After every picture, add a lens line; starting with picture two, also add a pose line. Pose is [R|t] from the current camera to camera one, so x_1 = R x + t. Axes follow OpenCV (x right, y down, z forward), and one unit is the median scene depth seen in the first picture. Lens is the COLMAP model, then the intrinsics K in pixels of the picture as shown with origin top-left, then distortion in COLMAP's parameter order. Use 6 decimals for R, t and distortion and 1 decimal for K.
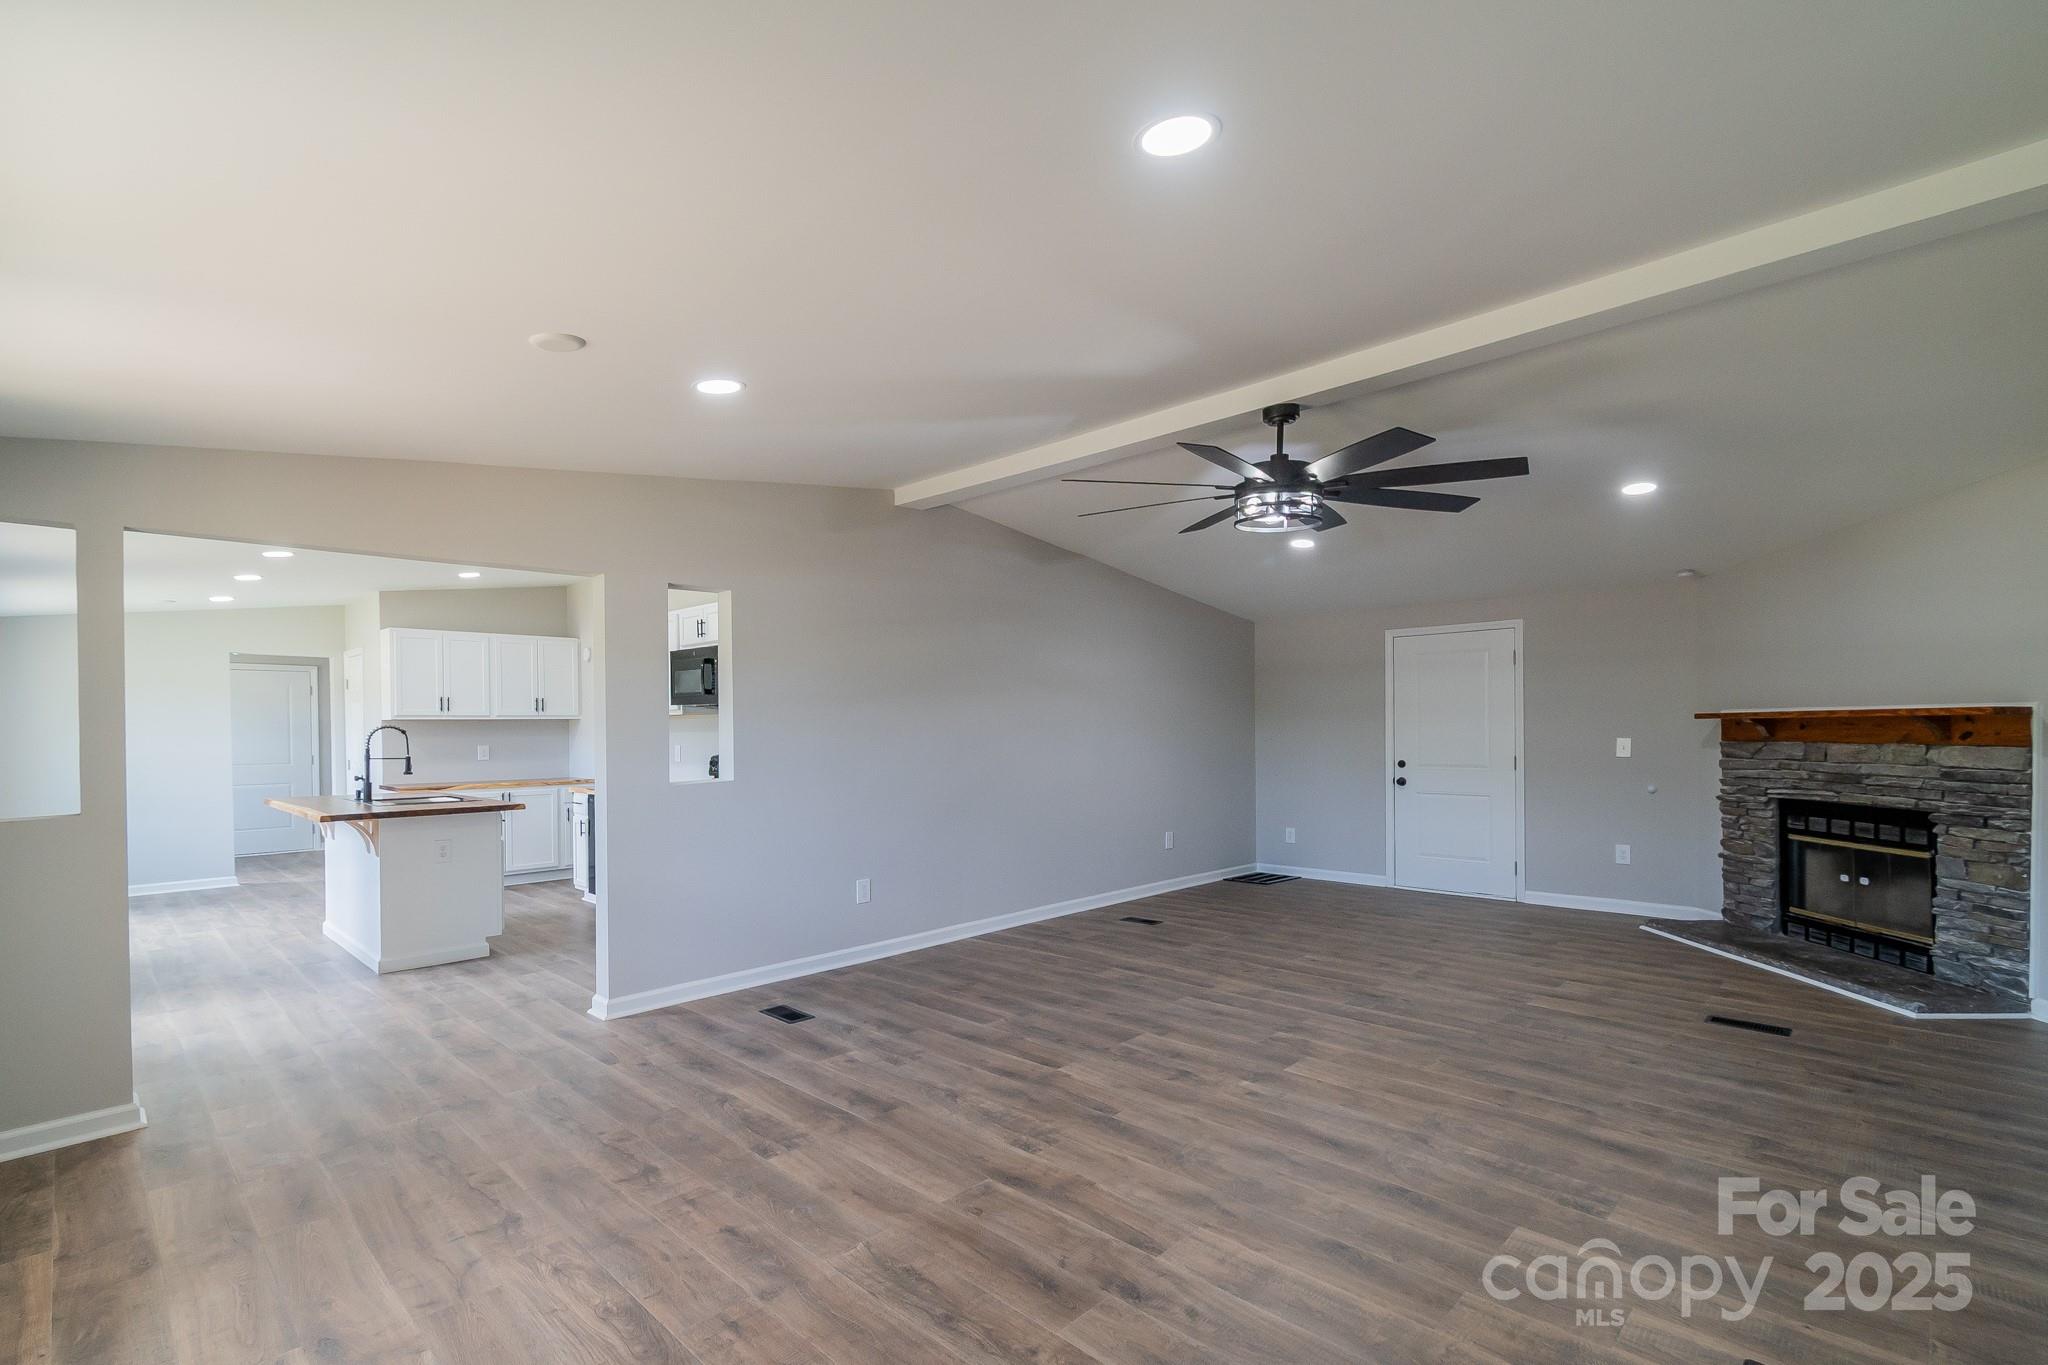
lens RADIAL K [[933.2, 0, 1029.6], [0, 933.2, 740.8], [0, 0, 1]] dist [0.000632, -0.000617]
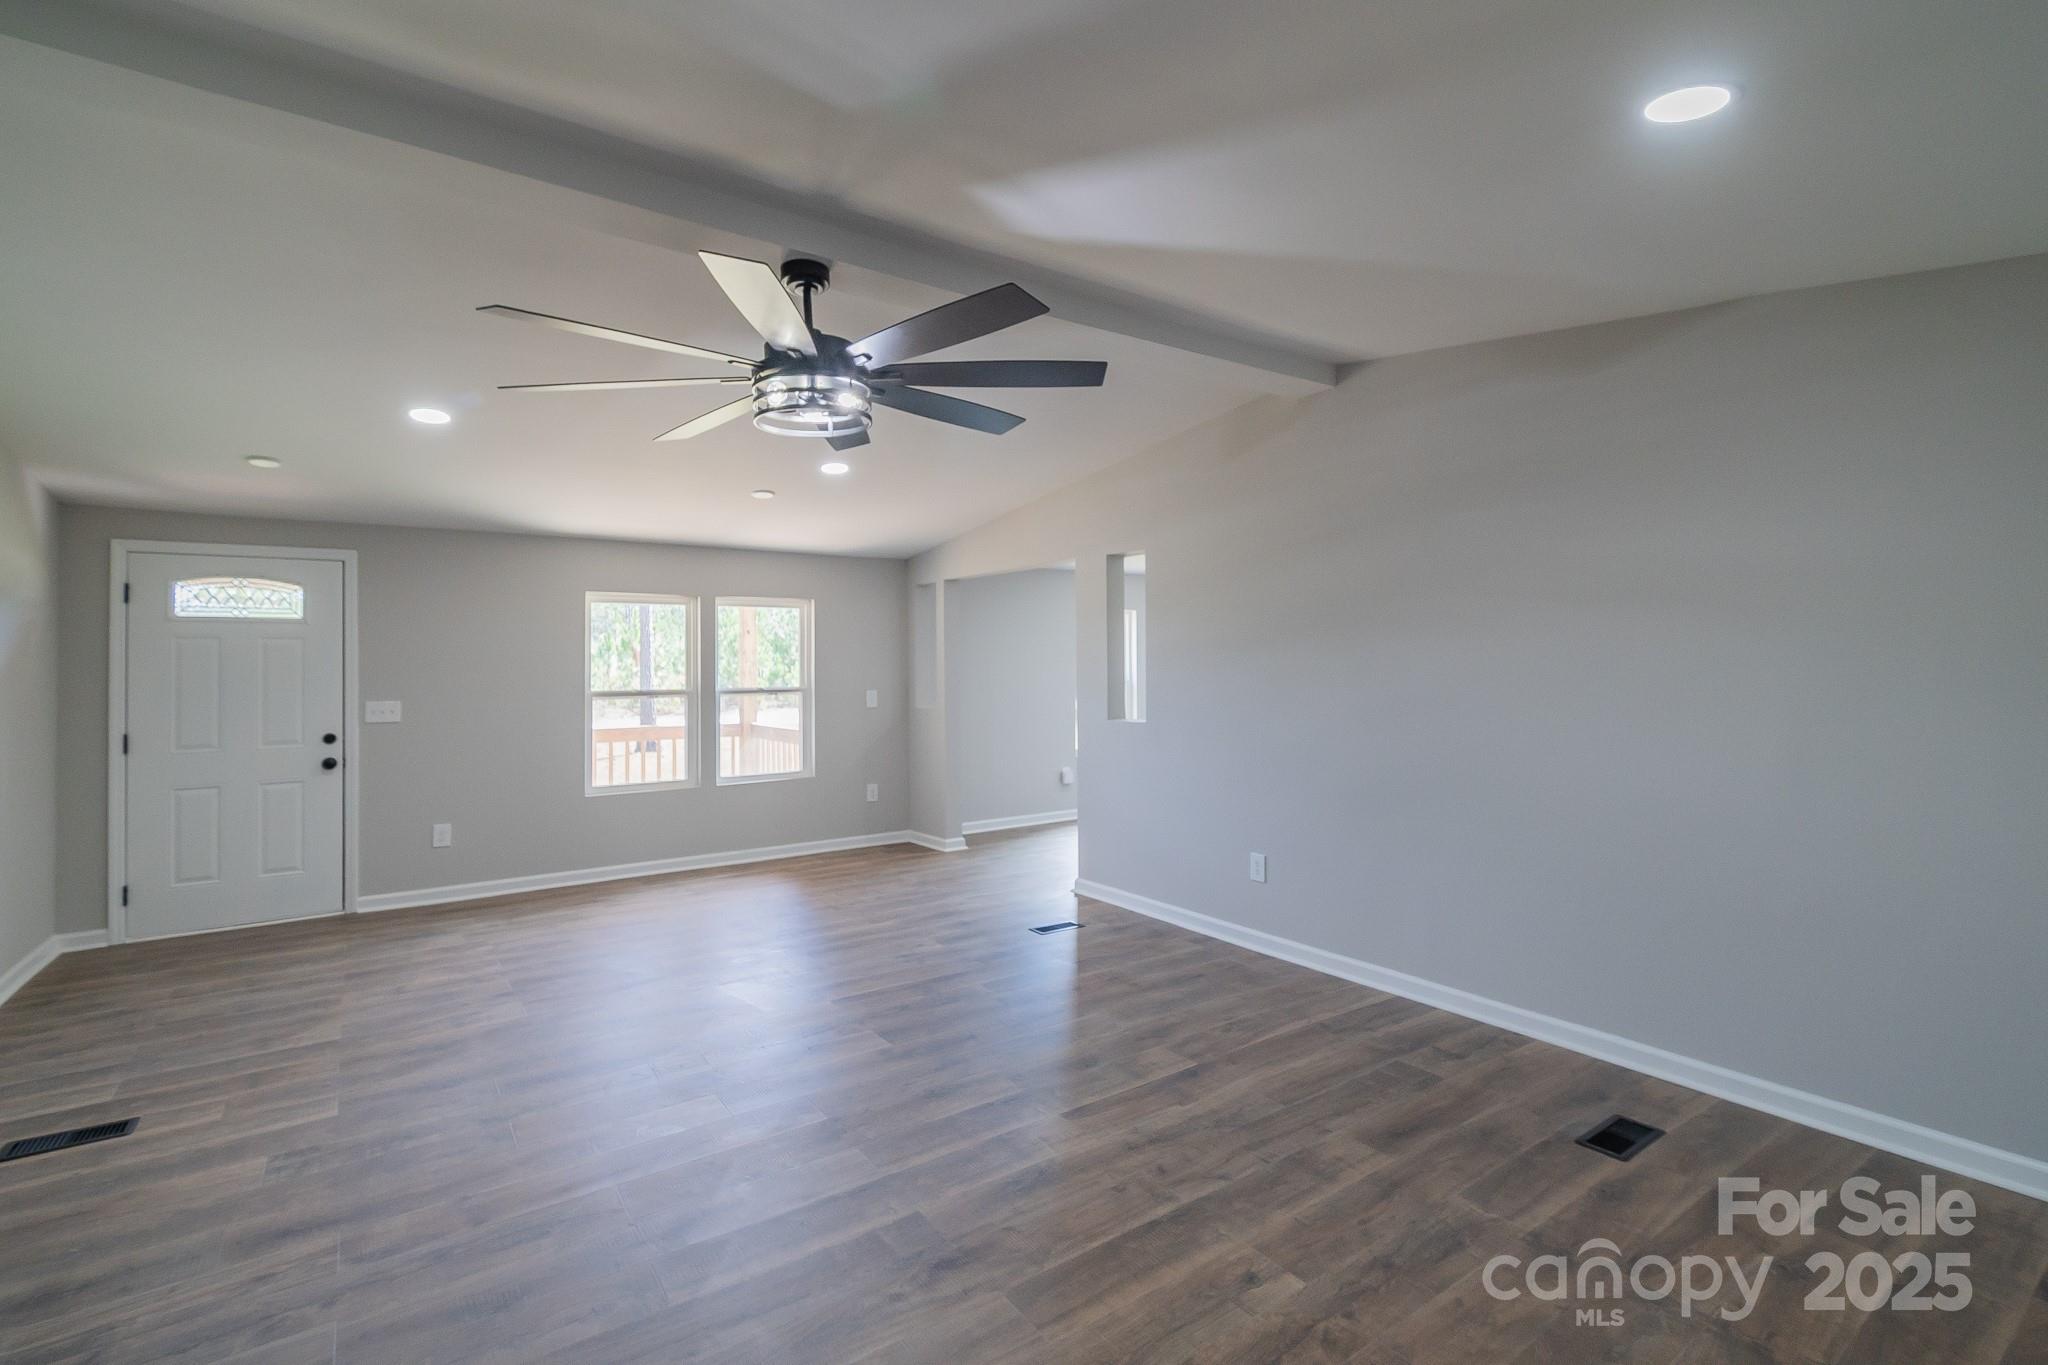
lens RADIAL K [[927.6, 0, 1030.0], [0, 927.6, 651.4], [0, 0, 1]] dist [0.003117, -0.001031]
pose [[-0.174695, 0.000227, -0.984623, 0.820335], [-0.007046, 0.999974, 0.001481, -0.044767], [0.984597, 0.007196, -0.174689, 1.104866]]
